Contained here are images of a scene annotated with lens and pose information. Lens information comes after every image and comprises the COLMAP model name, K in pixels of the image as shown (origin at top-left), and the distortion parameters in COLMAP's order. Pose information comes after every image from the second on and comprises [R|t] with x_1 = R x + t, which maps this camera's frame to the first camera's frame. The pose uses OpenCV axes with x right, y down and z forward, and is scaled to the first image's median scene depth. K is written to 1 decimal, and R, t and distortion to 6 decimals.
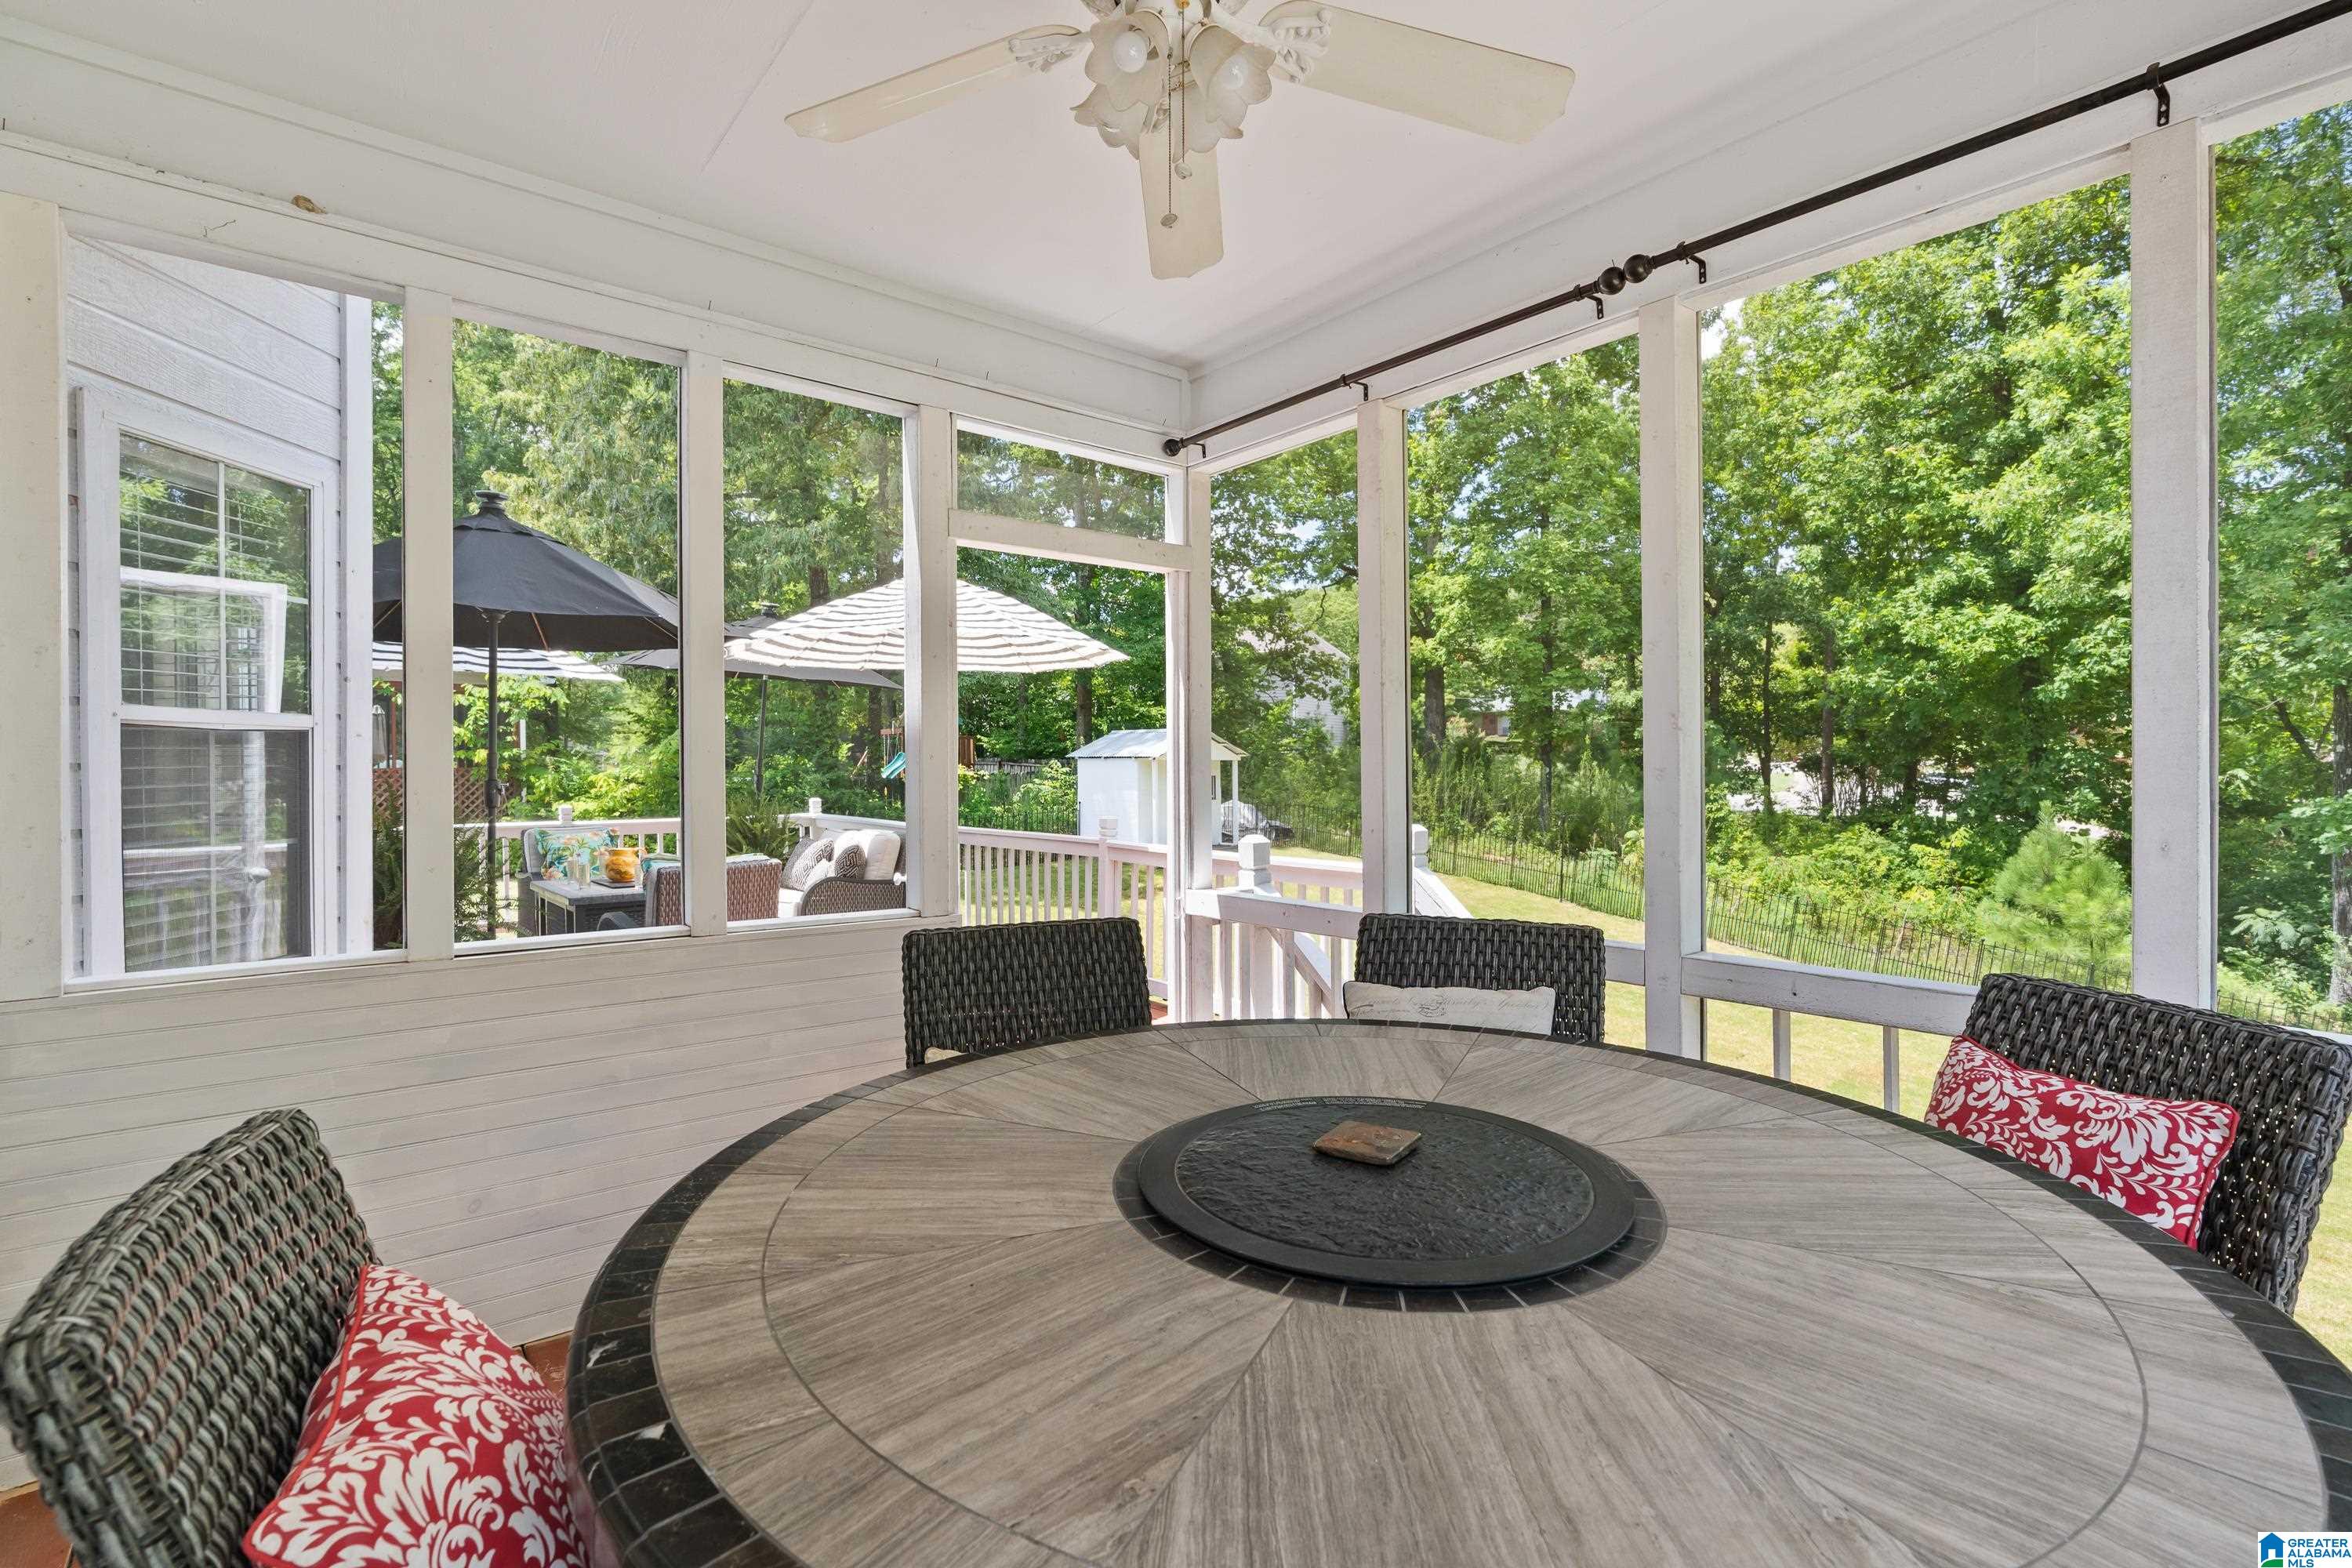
lens RADIAL K [[1081.2, 0, 1172.6], [0, 1081.2, 777.1], [0, 0, 1]] dist [0.005814, 0.000544]
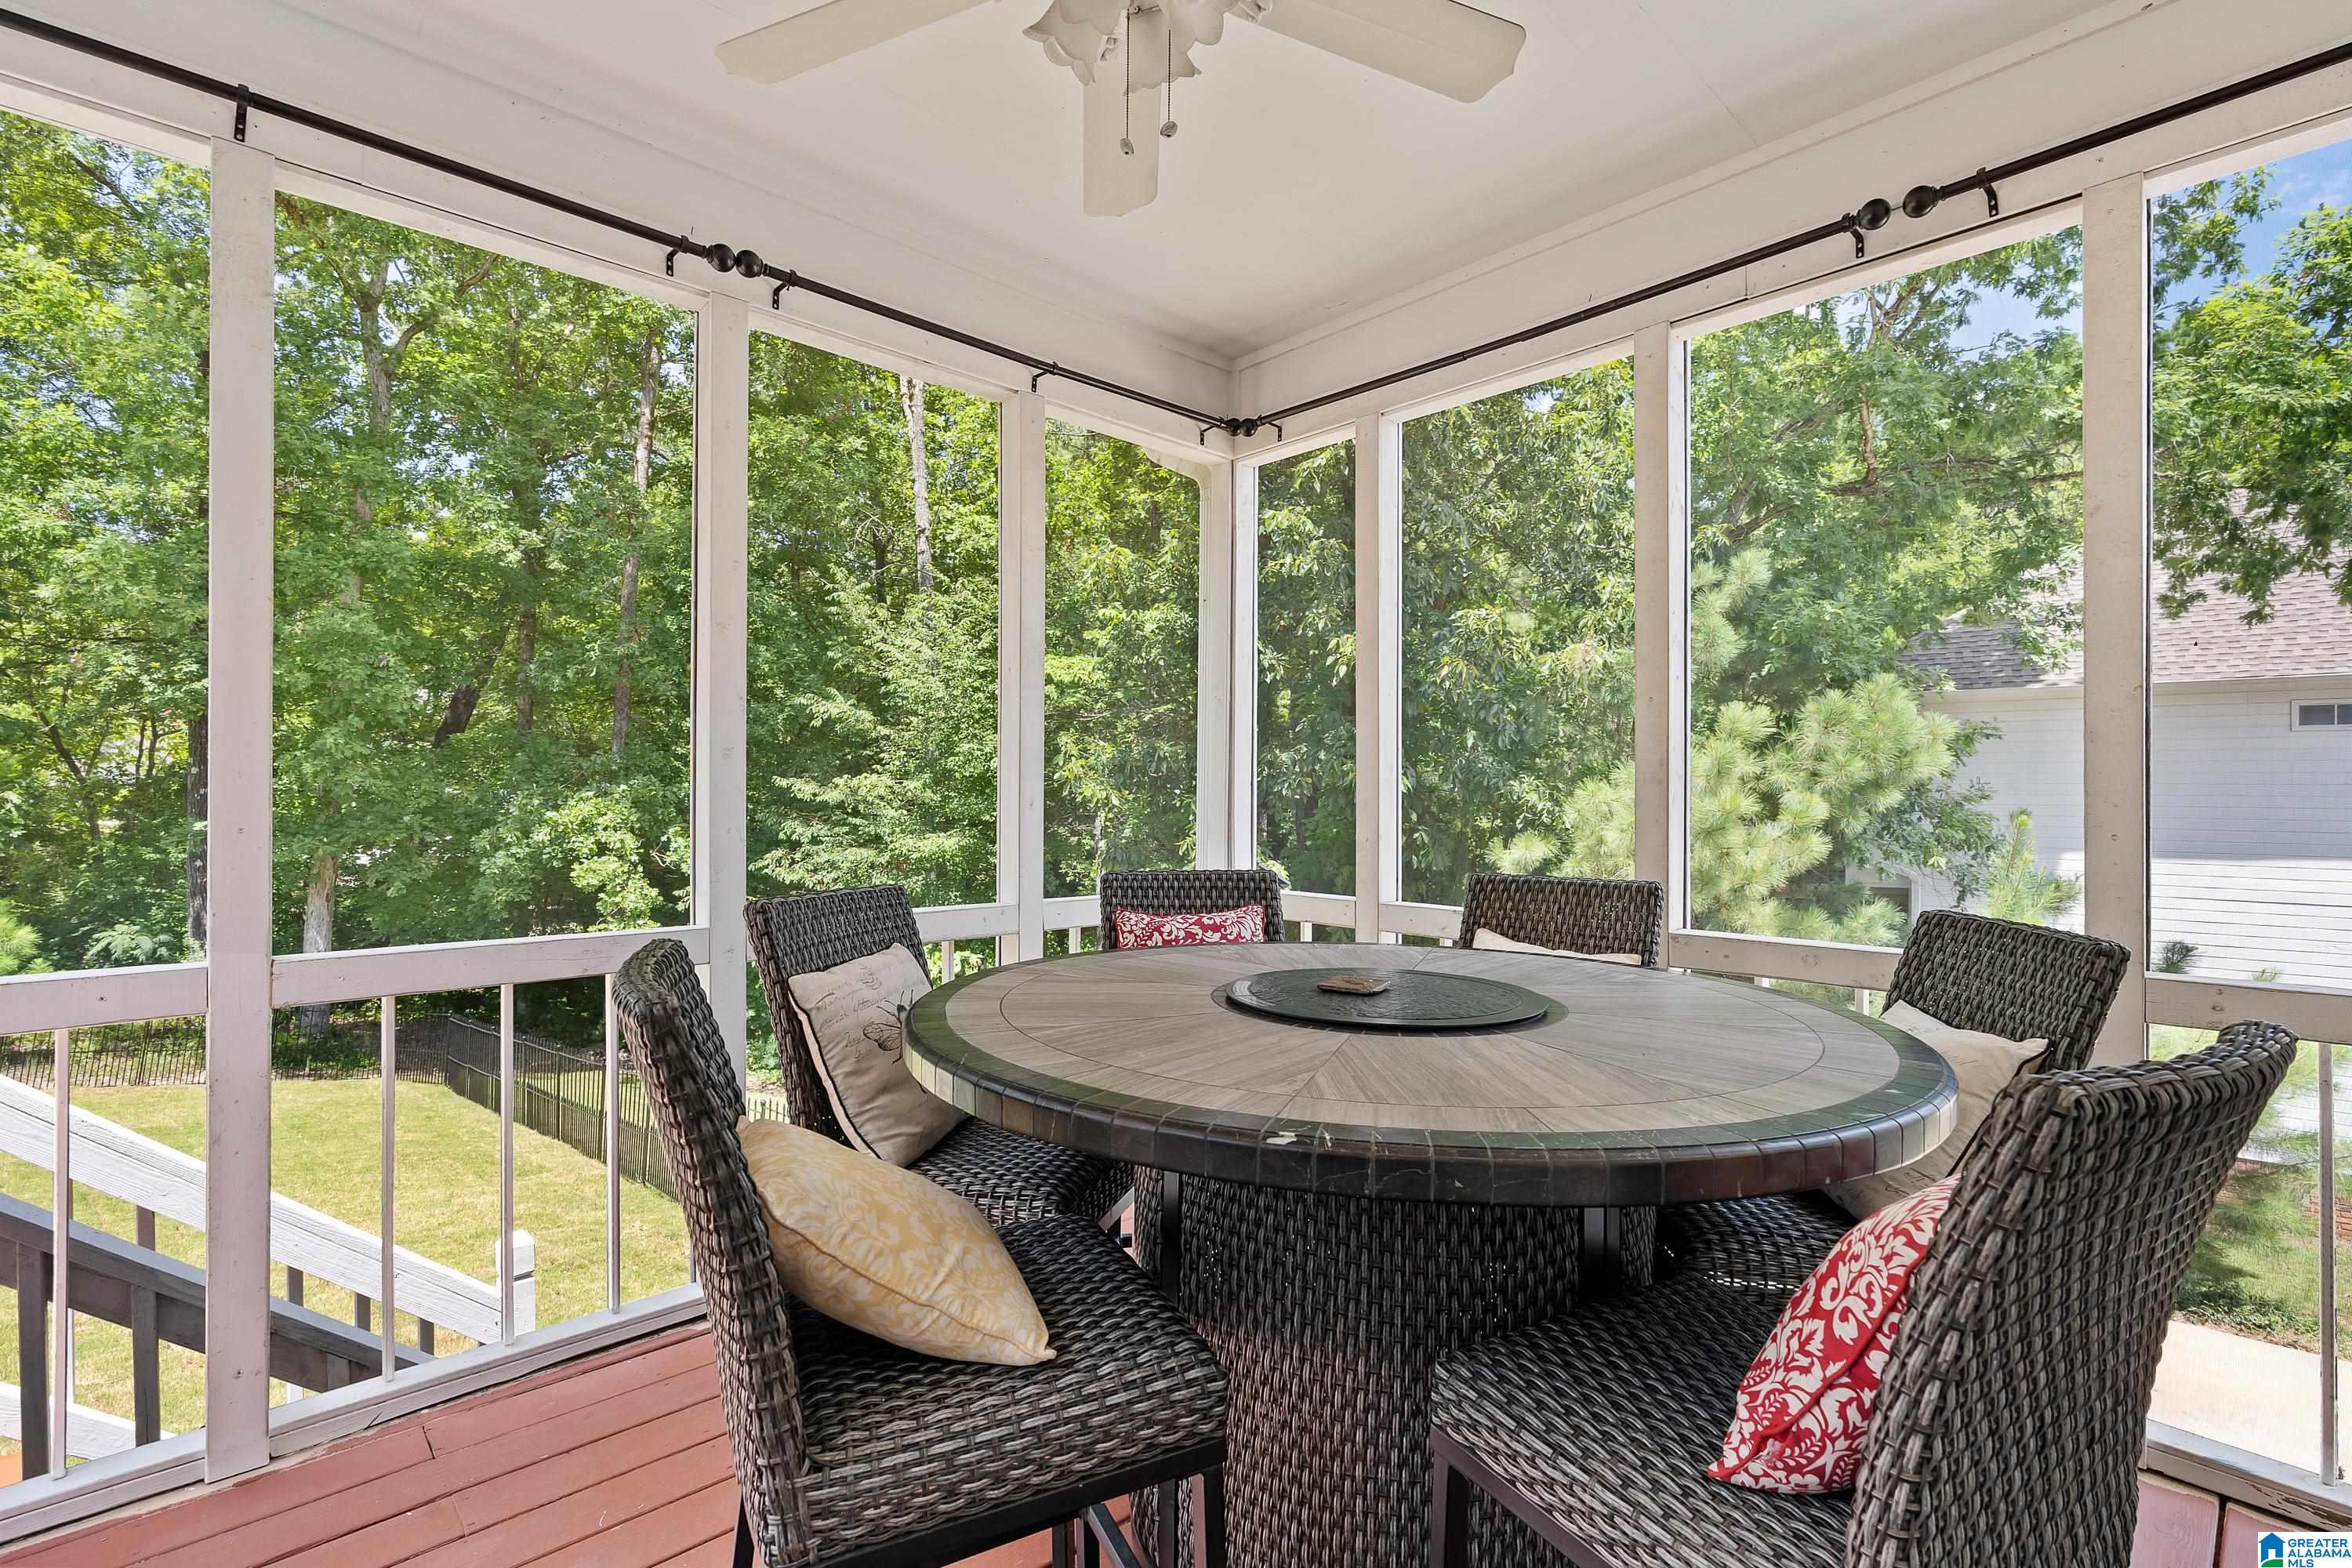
lens RADIAL K [[1081.2, 0, 1173.5], [0, 1081.2, 791.9], [0, 0, 1]] dist [0.005814, 0.000544]
pose [[-0.075276, 0.009474, 0.997118, -1.082577], [0.001923, 0.999954, -0.009356, 0.076626], [-0.997161, 0.001213, -0.075291, 1.165230]]
